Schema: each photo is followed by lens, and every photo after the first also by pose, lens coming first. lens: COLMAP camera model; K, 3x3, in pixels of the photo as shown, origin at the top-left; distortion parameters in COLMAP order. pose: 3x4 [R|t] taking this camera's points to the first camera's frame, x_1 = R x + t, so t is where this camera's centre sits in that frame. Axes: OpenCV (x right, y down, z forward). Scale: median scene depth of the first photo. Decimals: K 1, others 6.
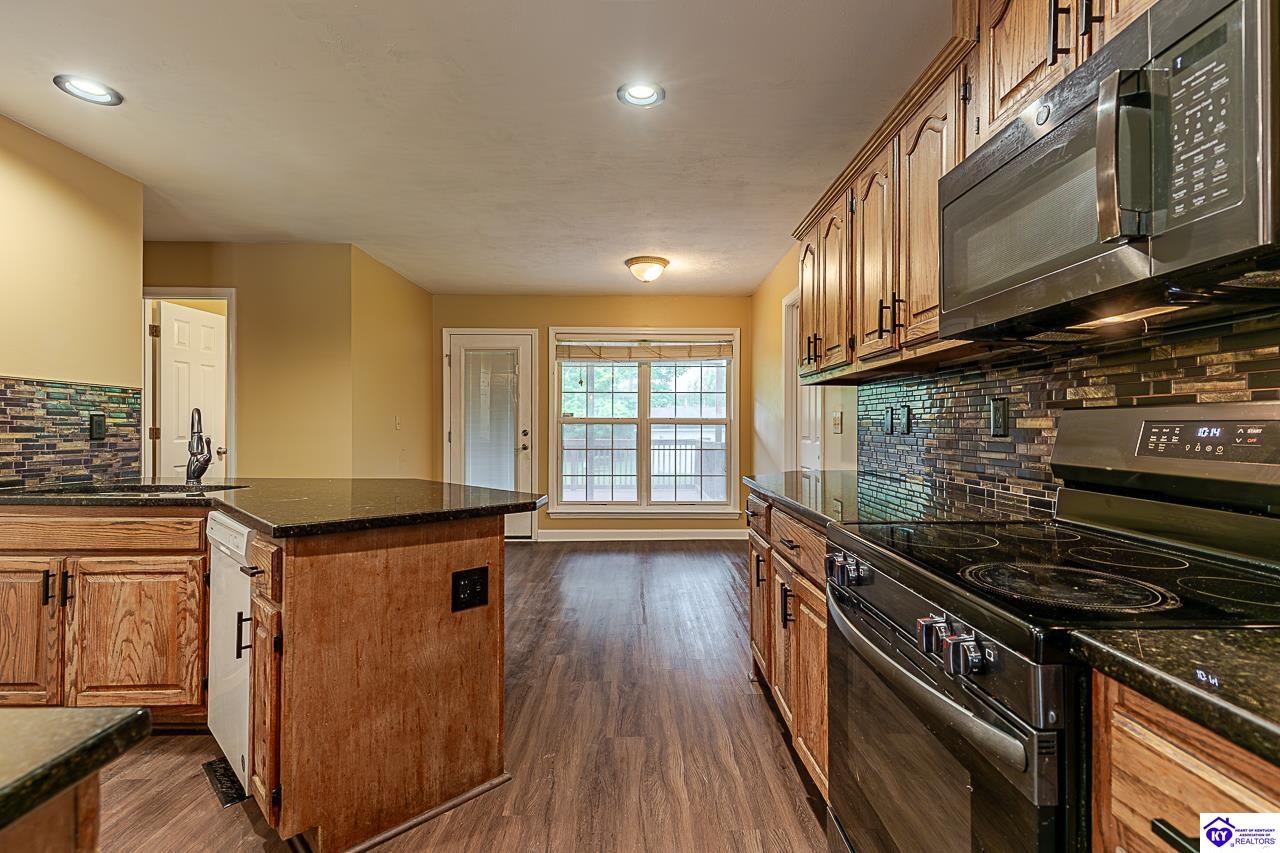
lens RADIAL K [[578.0, 0, 646.3], [0, 578.0, 427.4], [0, 0, 1]] dist [0.008298, -0.002286]
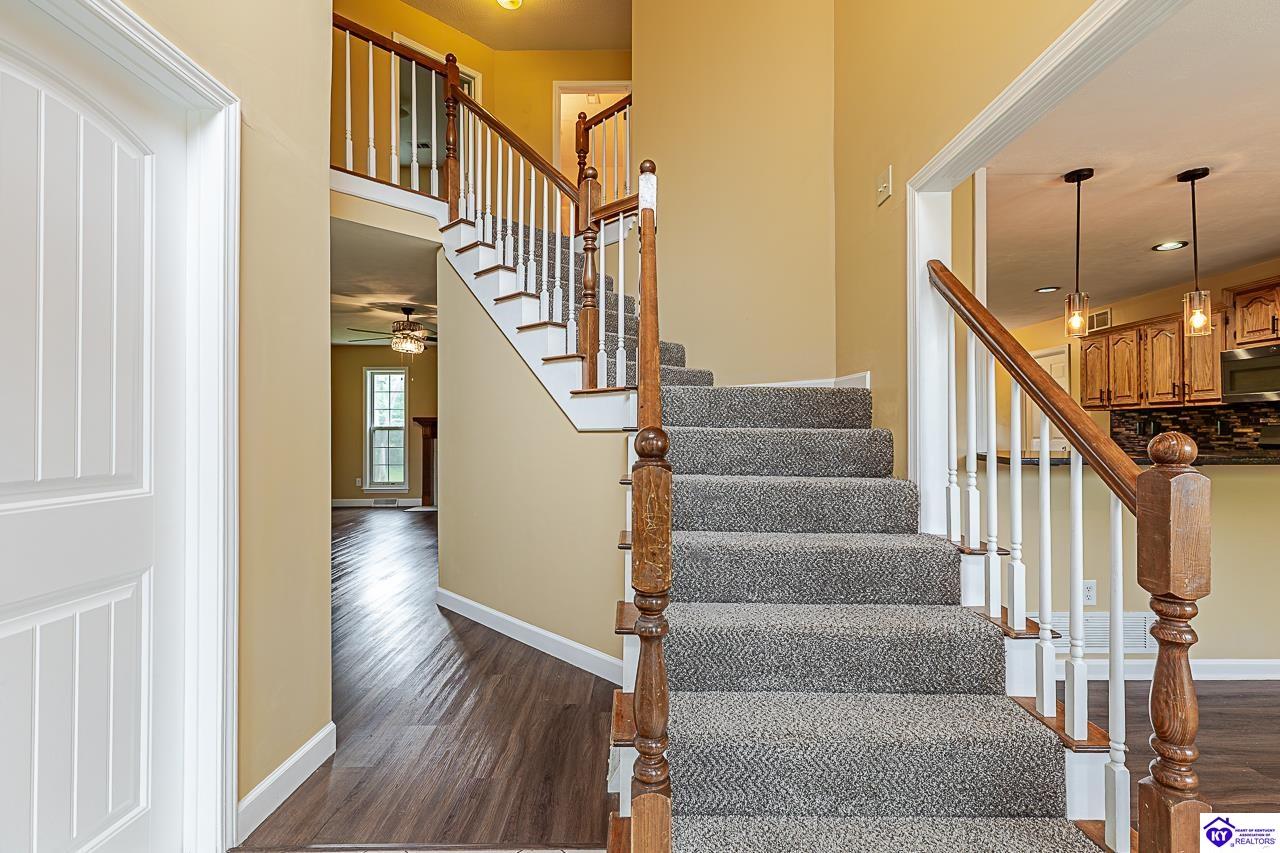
lens RADIAL K [[578.0, 0, 647.7], [0, 578.0, 426.7], [0, 0, 1]] dist [0.008298, -0.002286]
pose [[0.999887, -0.004187, -0.014433, -1.322837], [0.004087, 0.999968, -0.006947, -0.010337], [0.014462, 0.006888, 0.999872, -1.131055]]
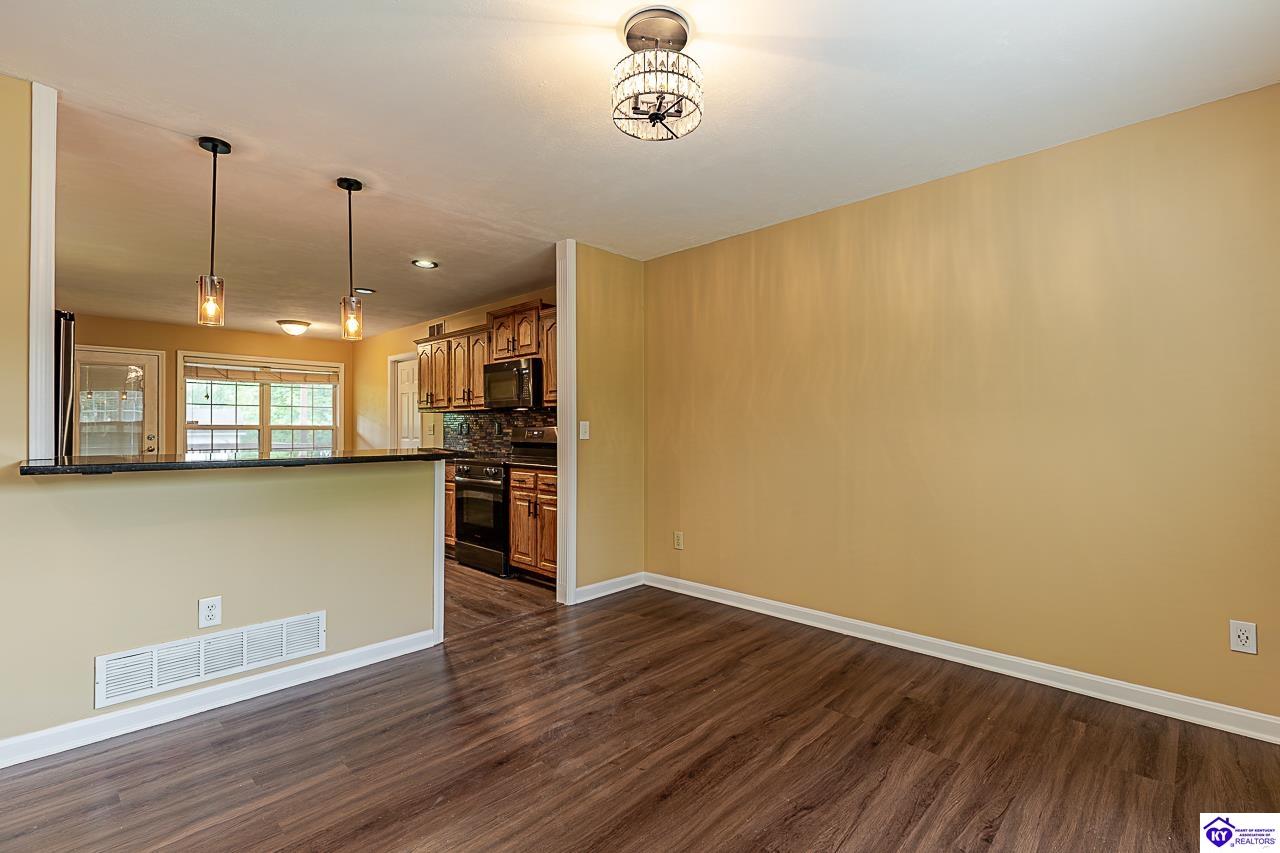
lens RADIAL K [[578.0, 0, 650.3], [0, 578.0, 427.6], [0, 0, 1]] dist [0.008298, -0.002286]
pose [[0.701207, 0.000378, 0.712957, -0.727167], [0.002873, 0.999990, -0.003356, -0.007133], [-0.712952, 0.004402, 0.701199, -1.233728]]
